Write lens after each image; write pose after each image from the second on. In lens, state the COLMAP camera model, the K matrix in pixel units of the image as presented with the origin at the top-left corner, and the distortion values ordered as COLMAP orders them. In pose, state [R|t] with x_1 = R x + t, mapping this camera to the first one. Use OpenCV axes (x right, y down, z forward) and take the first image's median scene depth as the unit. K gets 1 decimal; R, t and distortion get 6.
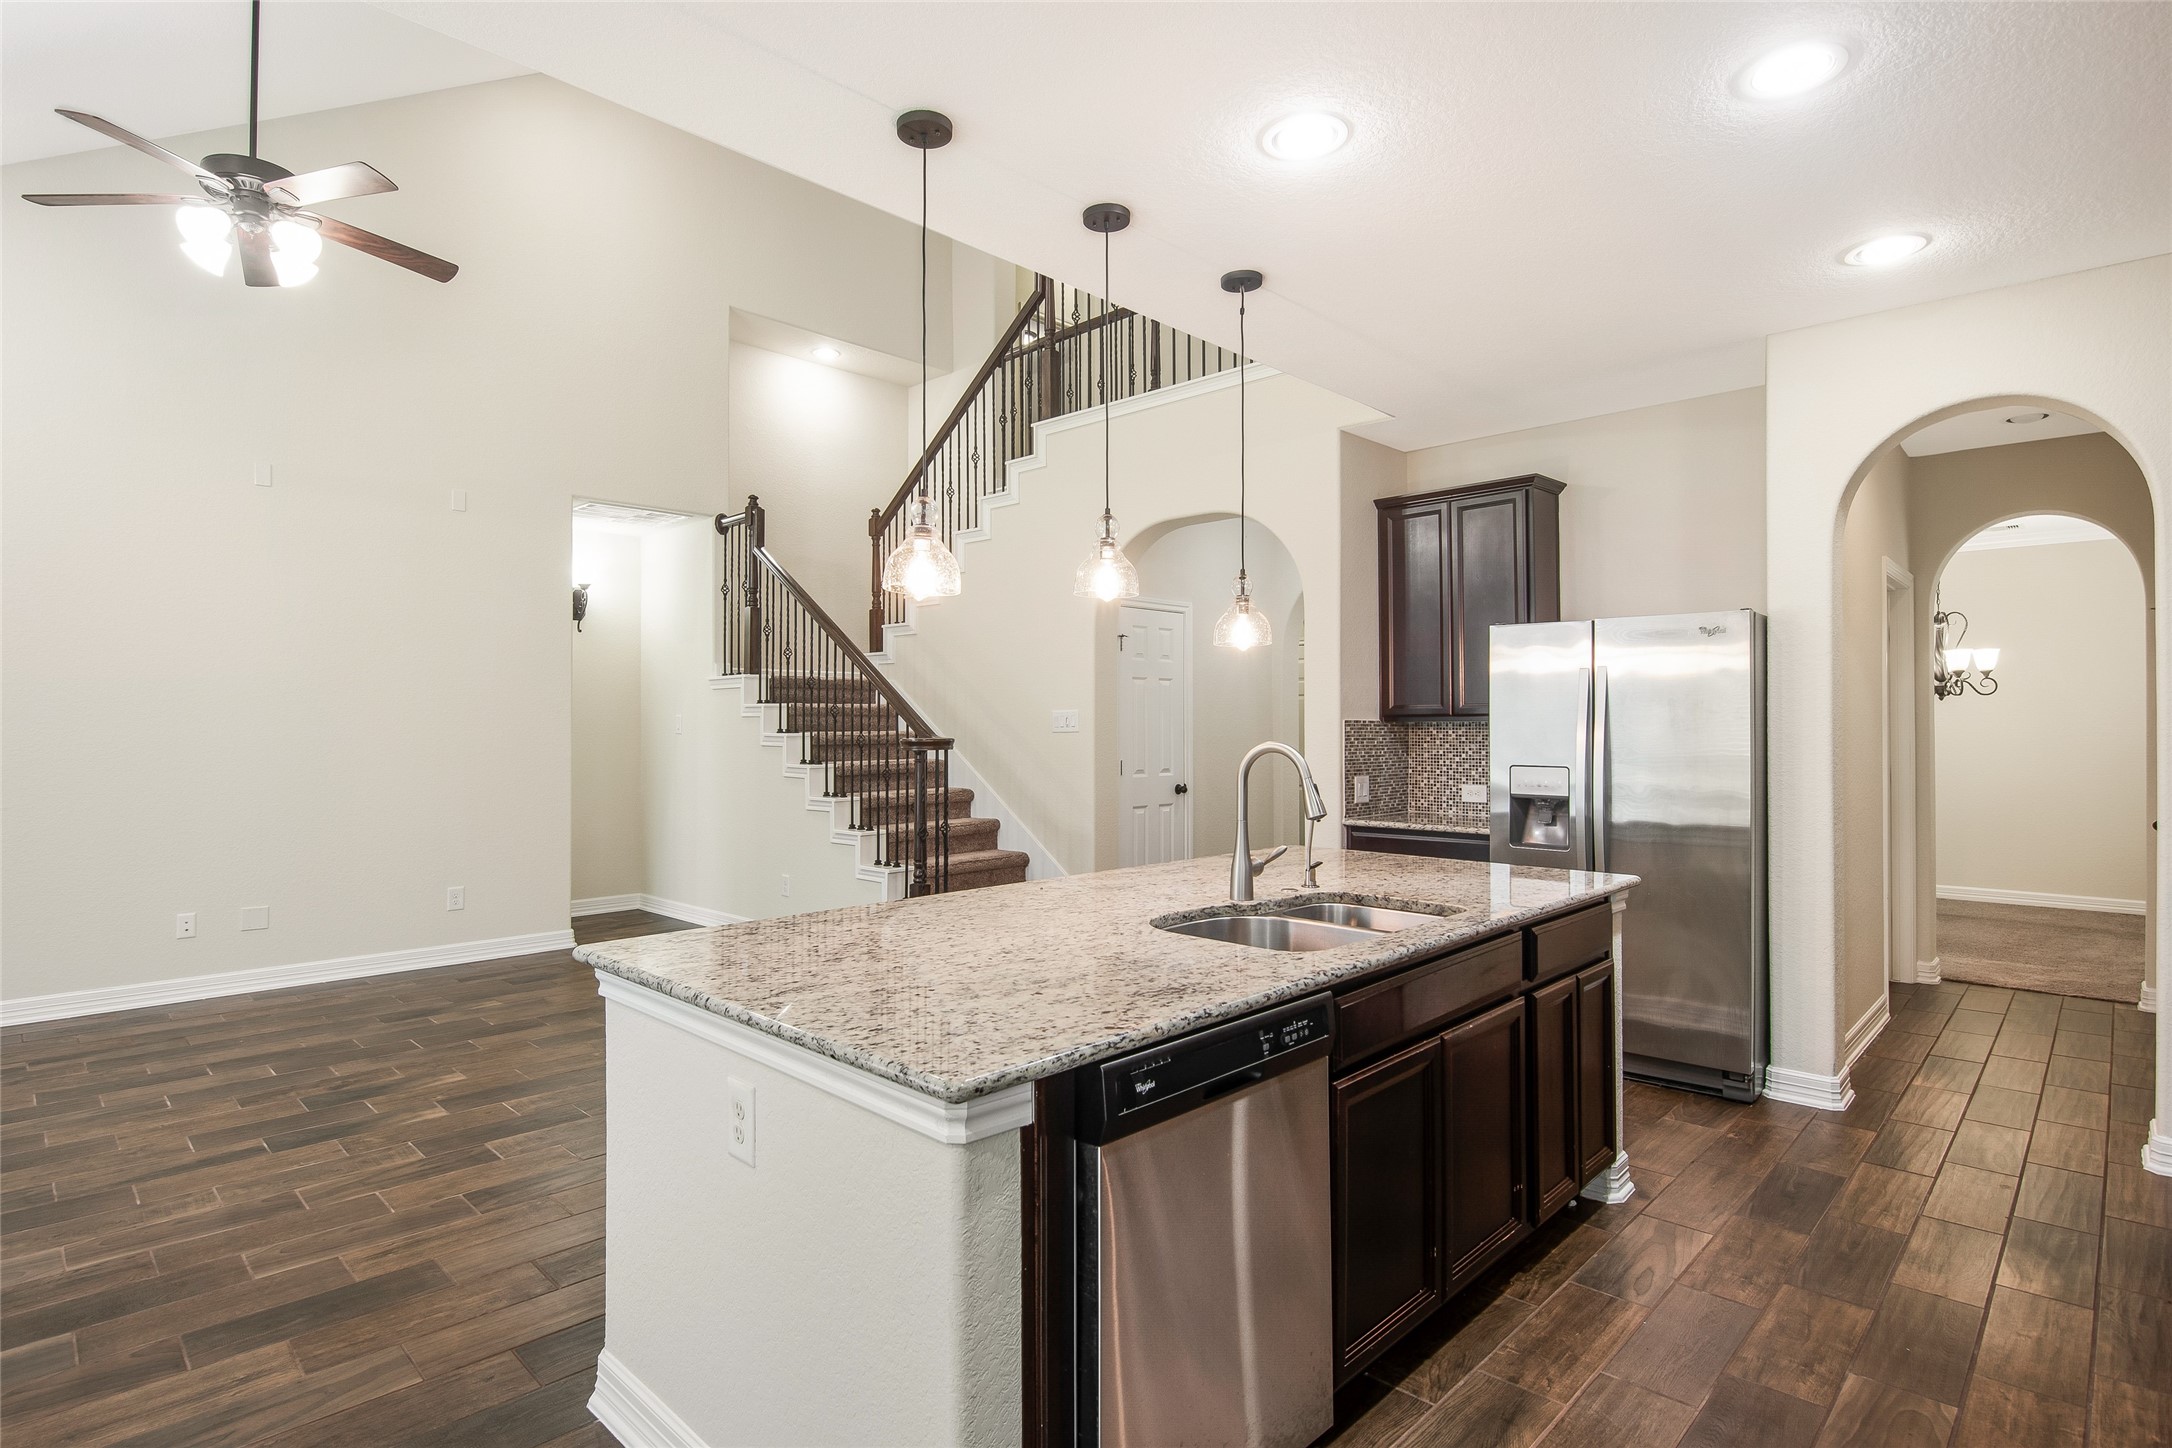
lens RADIAL K [[1088.7, 0, 1075.2], [0, 1088.7, 726.6], [0, 0, 1]] dist [-0.008031, -0.004663]
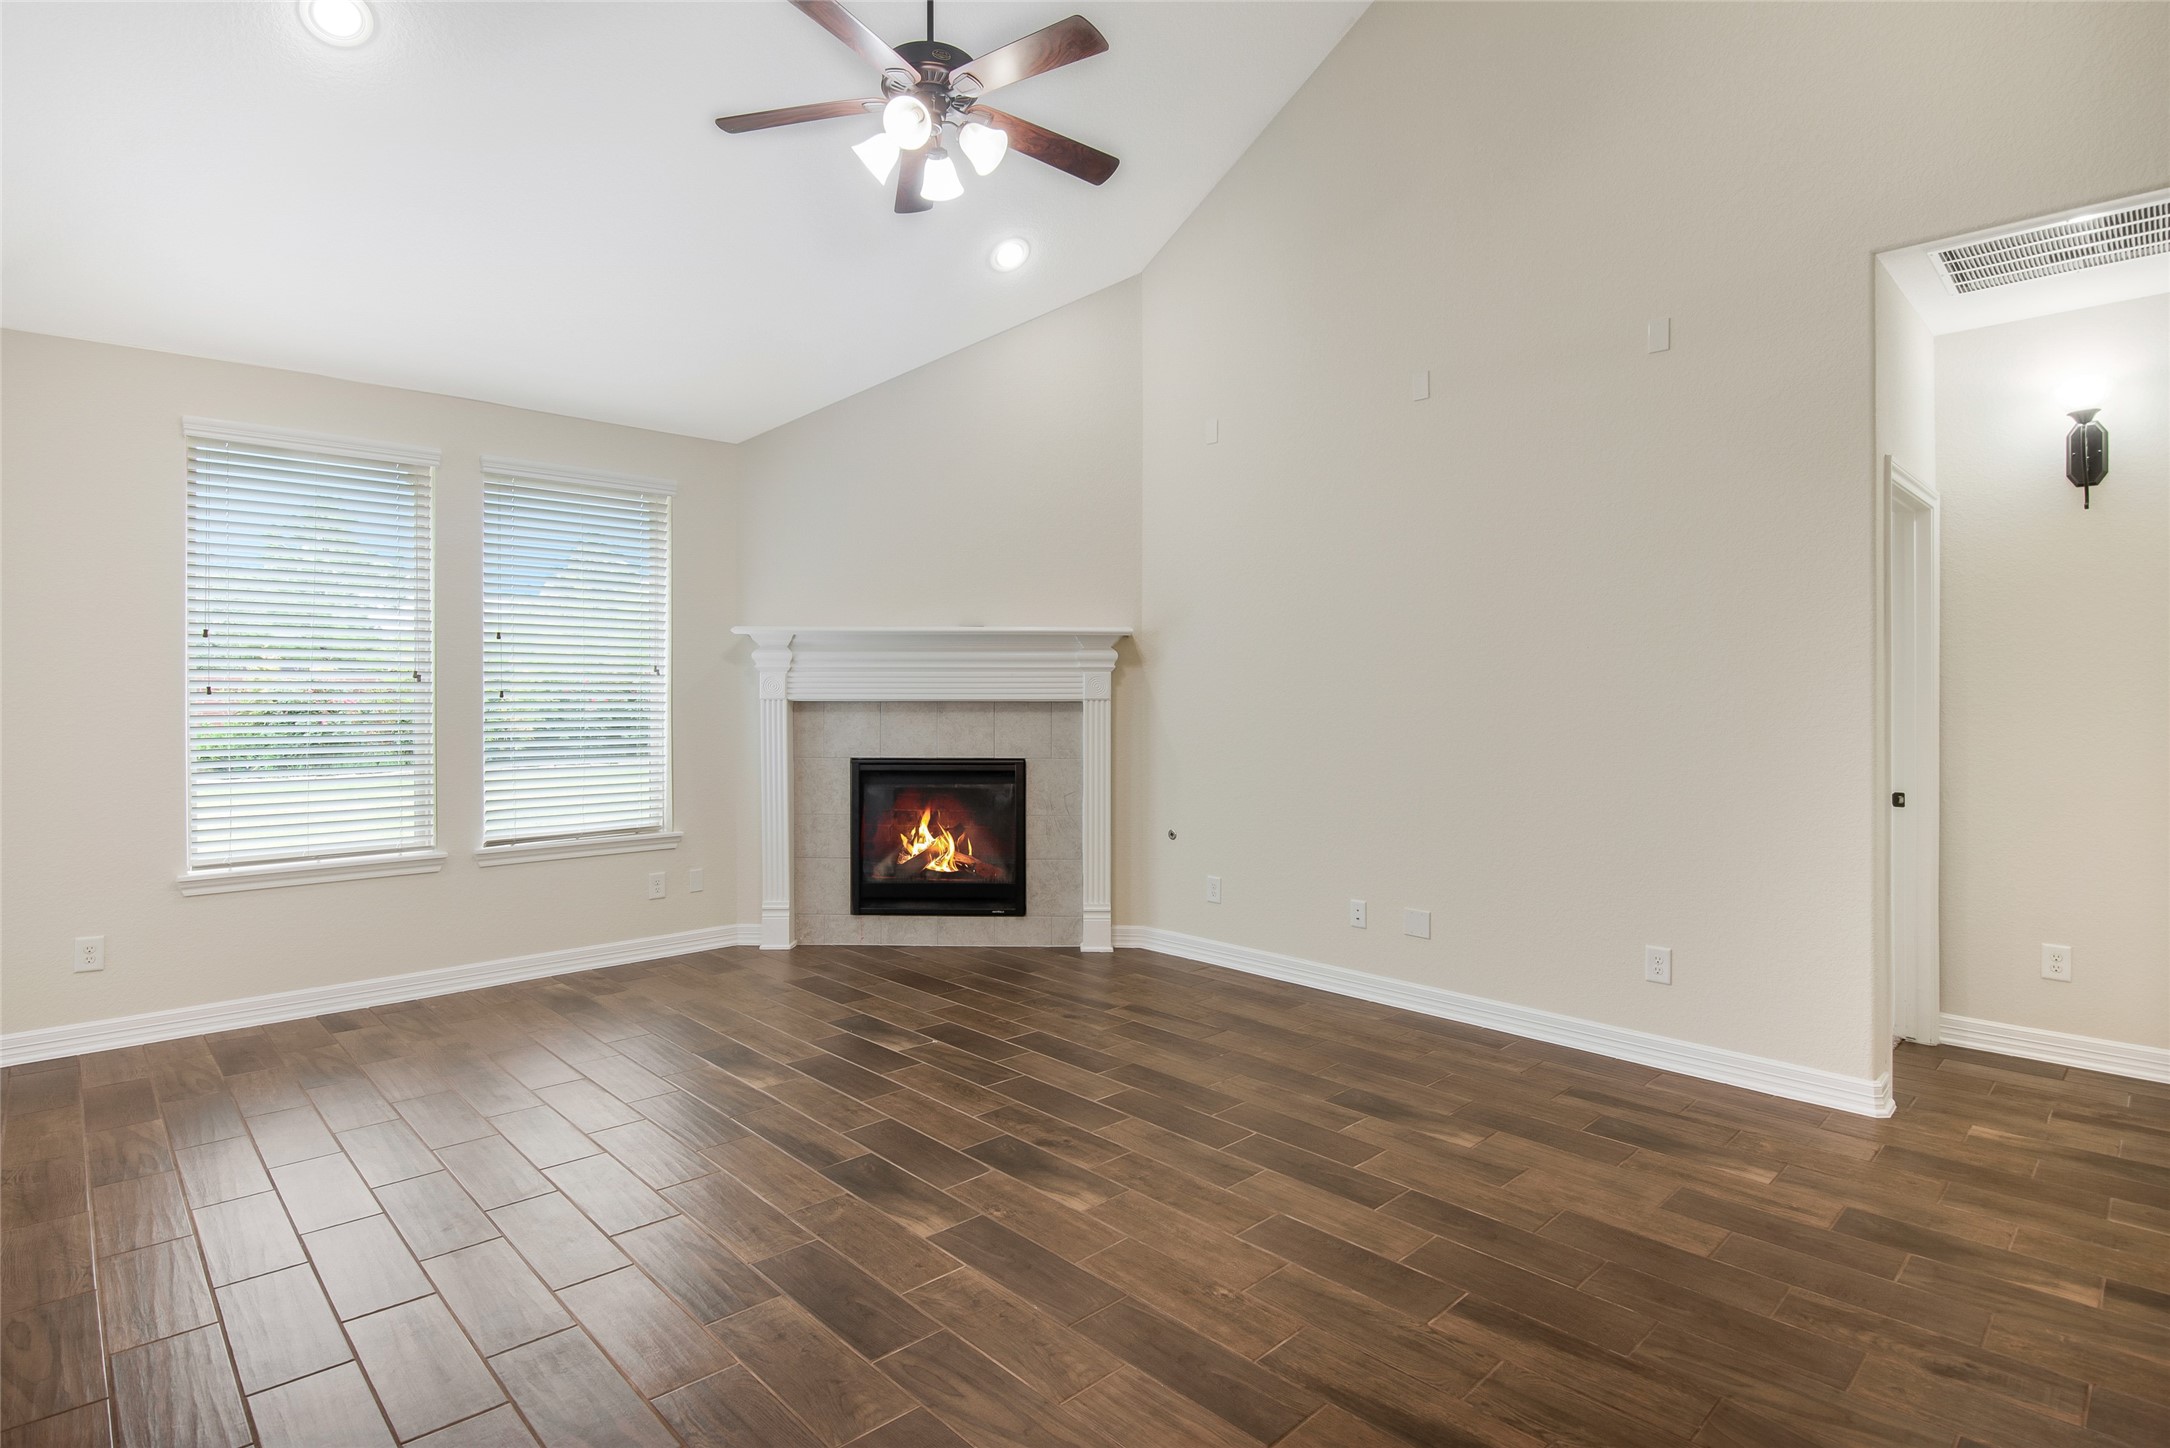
lens RADIAL K [[1087.7, 0, 1081.4], [0, 1087.7, 704.1], [0, 0, 1]] dist [-0.008031, -0.004663]
pose [[-0.033918, 0.013395, -0.999335, 0.121755], [-0.001831, 0.999908, 0.013465, -0.002075], [0.999423, 0.002287, -0.033890, 1.108723]]
